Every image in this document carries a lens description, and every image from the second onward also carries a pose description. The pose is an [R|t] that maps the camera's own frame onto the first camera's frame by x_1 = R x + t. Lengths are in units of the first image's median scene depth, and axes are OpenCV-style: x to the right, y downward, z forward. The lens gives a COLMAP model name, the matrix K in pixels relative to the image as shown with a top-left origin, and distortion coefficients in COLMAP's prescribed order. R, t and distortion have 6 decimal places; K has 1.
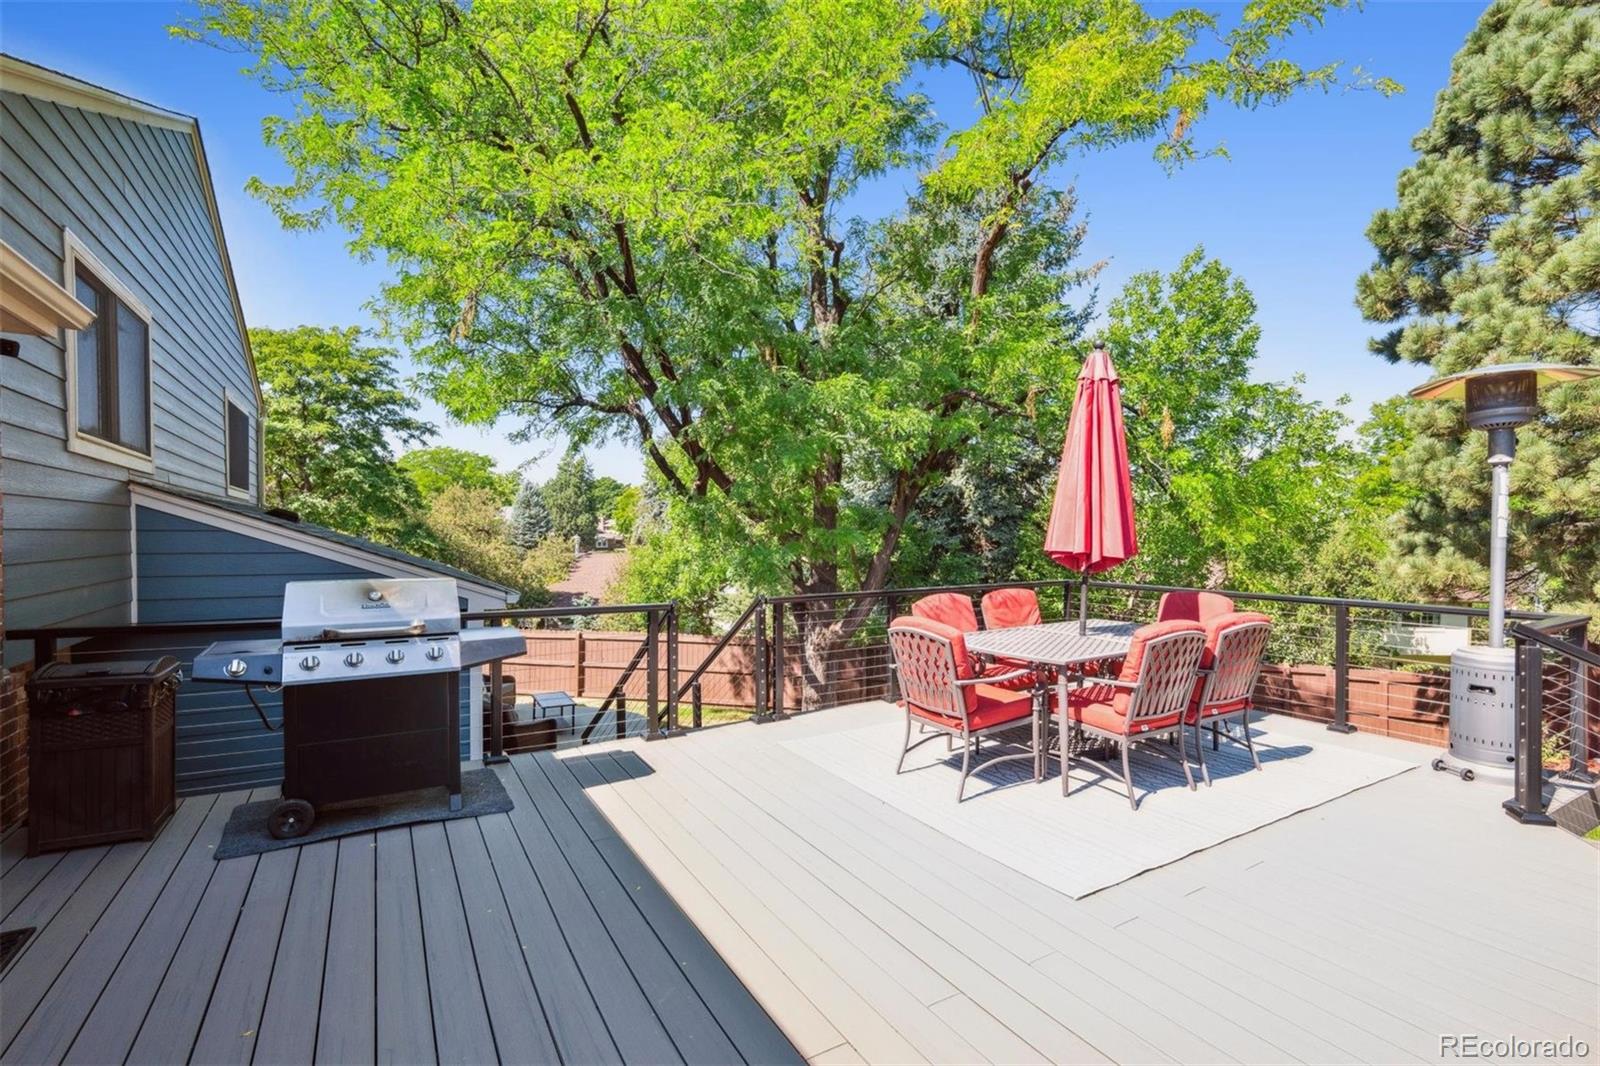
lens RADIAL K [[731.4, 0, 797.6], [0, 731.4, 543.5], [0, 0, 1]] dist [-0.000158, -0.002310]
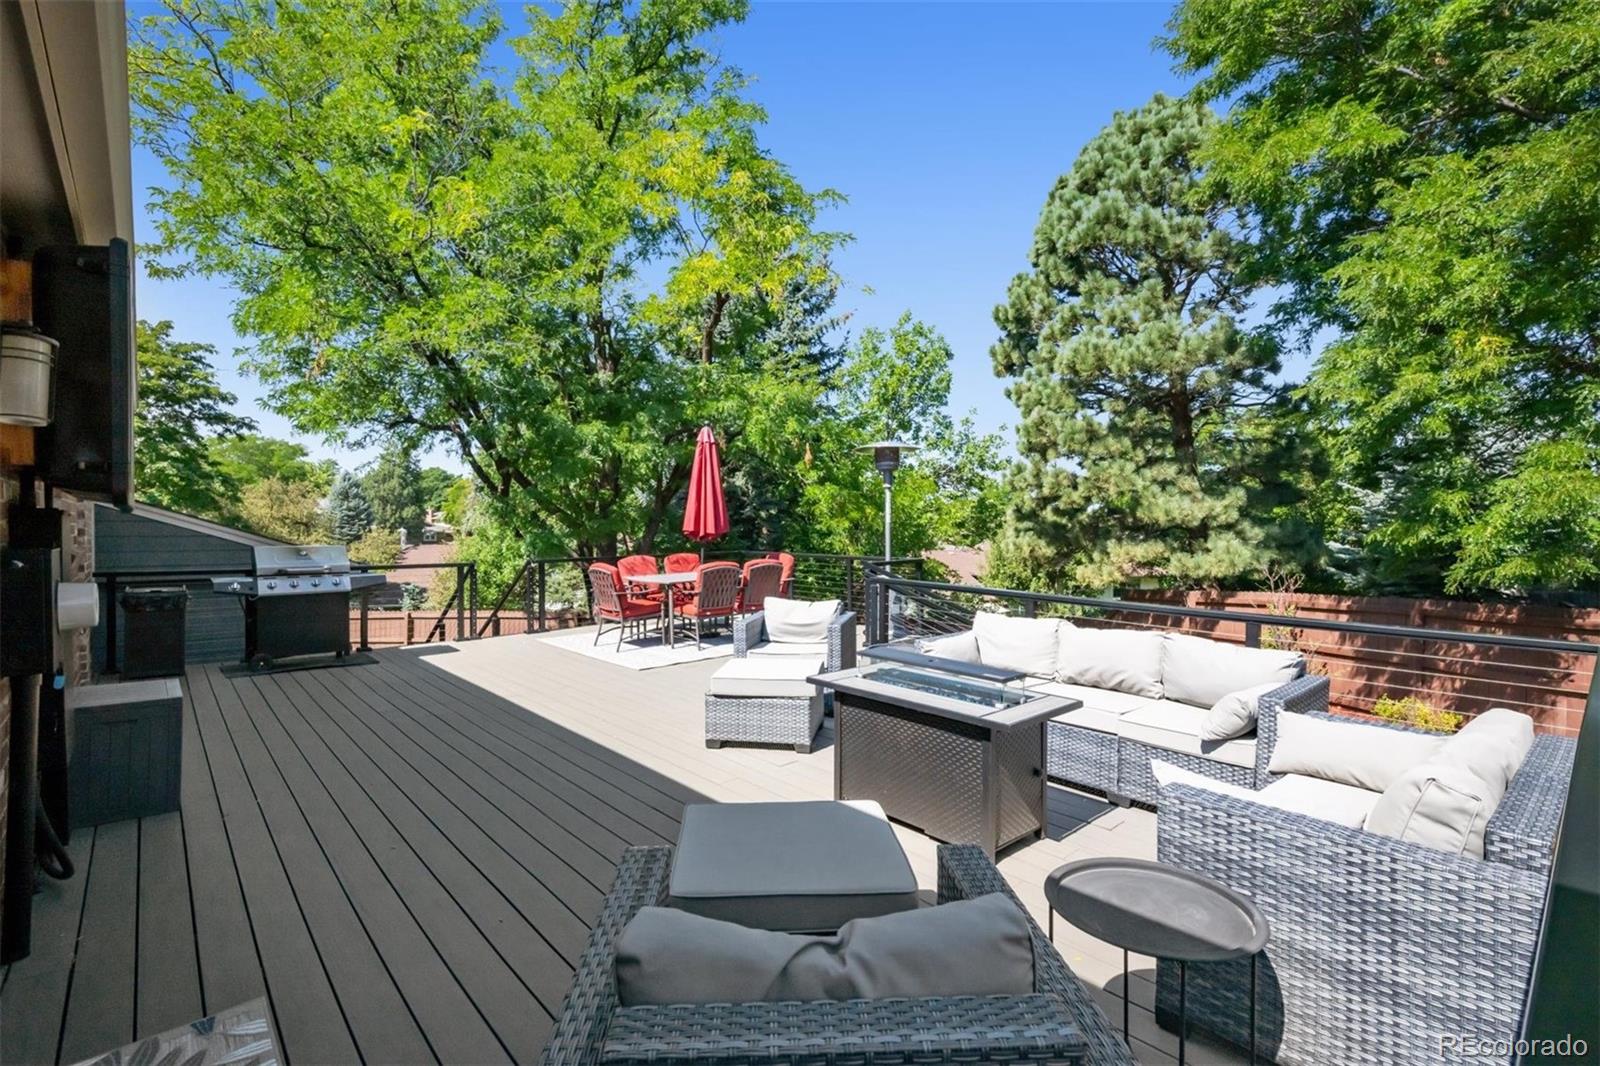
lens RADIAL K [[731.4, 0, 797.2], [0, 731.4, 526.6], [0, 0, 1]] dist [-0.000158, -0.002310]
pose [[0.979335, -0.003696, 0.202211, 0.047651], [0.006261, 0.999908, -0.012048, 0.004702], [-0.202147, 0.013065, 0.979268, -0.175132]]
